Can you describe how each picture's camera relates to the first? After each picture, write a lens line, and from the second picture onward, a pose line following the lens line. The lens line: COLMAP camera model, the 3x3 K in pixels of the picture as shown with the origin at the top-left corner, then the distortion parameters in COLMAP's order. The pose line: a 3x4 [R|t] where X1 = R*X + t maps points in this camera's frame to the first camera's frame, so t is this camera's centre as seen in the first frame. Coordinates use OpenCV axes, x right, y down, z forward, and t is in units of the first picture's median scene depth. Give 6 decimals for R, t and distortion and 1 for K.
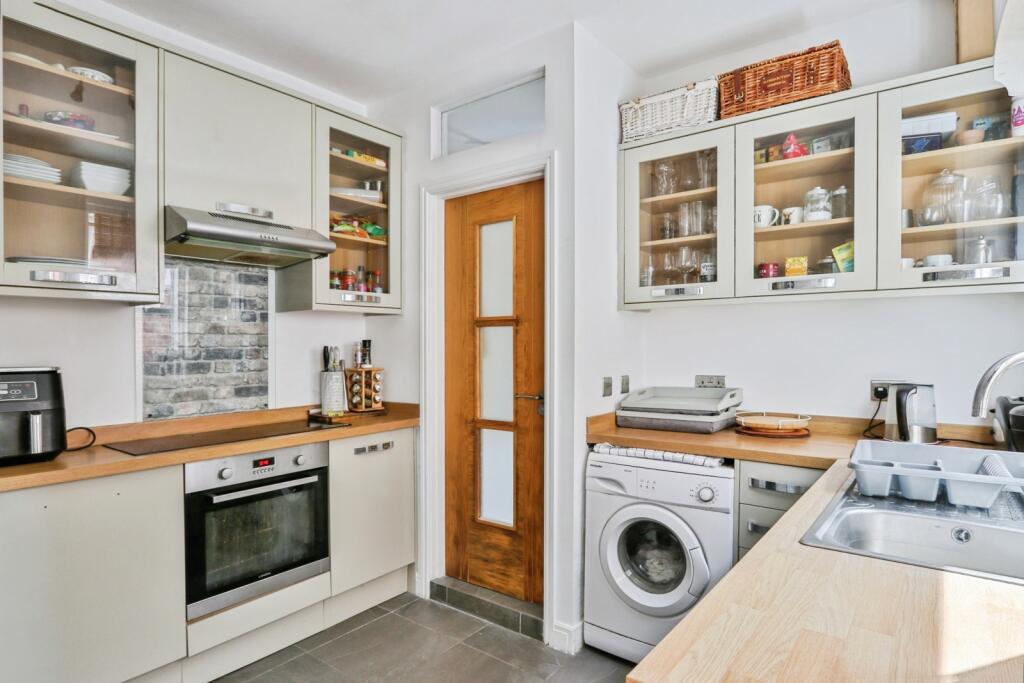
lens RADIAL K [[563.1, 0, 527.4], [0, 563.1, 343.4], [0, 0, 1]] dist [-0.003762, -0.000122]
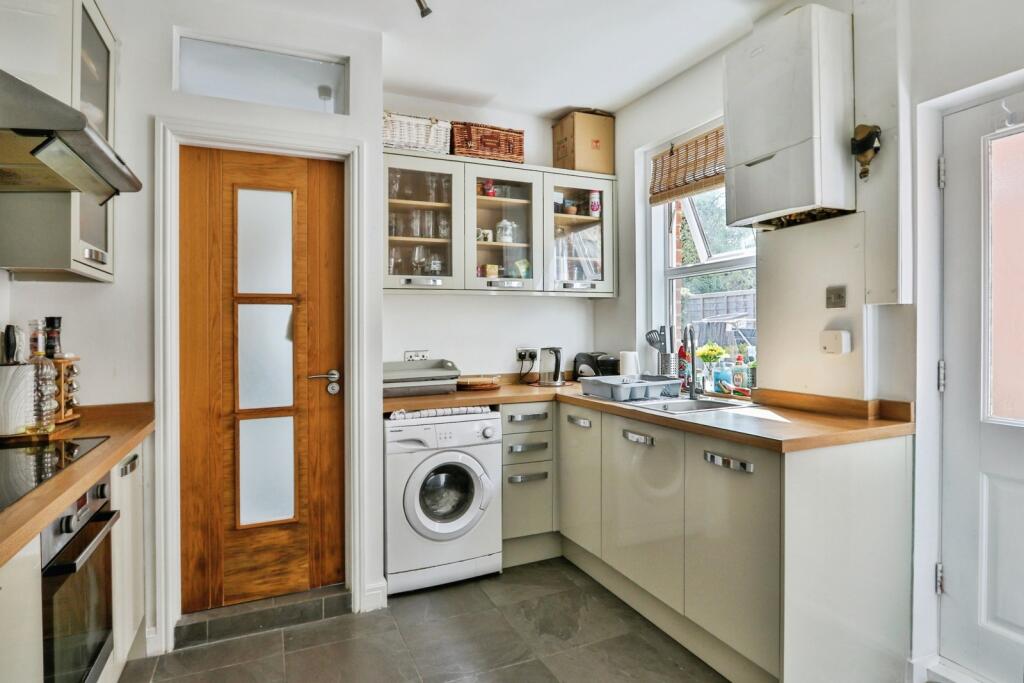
lens RADIAL K [[566.0, 0, 517.9], [0, 566.0, 322.7], [0, 0, 1]] dist [0.000165, 0.000841]
pose [[0.482012, 0.010288, 0.876104, -0.698711], [0.007735, 0.999842, -0.015997, 0.018270], [-0.876130, 0.014487, 0.481856, 0.217084]]
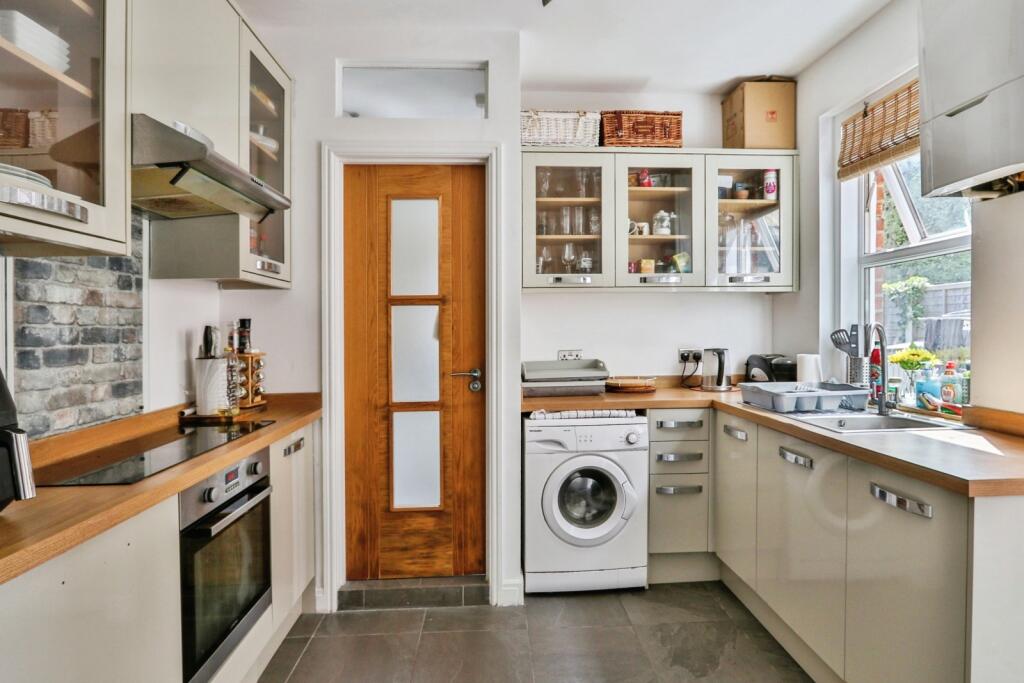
lens RADIAL K [[560.8, 0, 526.3], [0, 560.8, 328.3], [0, 0, 1]] dist [-0.003271, 0.000318]
pose [[0.760071, -0.001892, 0.649837, -0.571757], [0.006554, 0.999967, -0.004755, 0.015954], [-0.649807, 0.007874, 0.760059, 0.145349]]
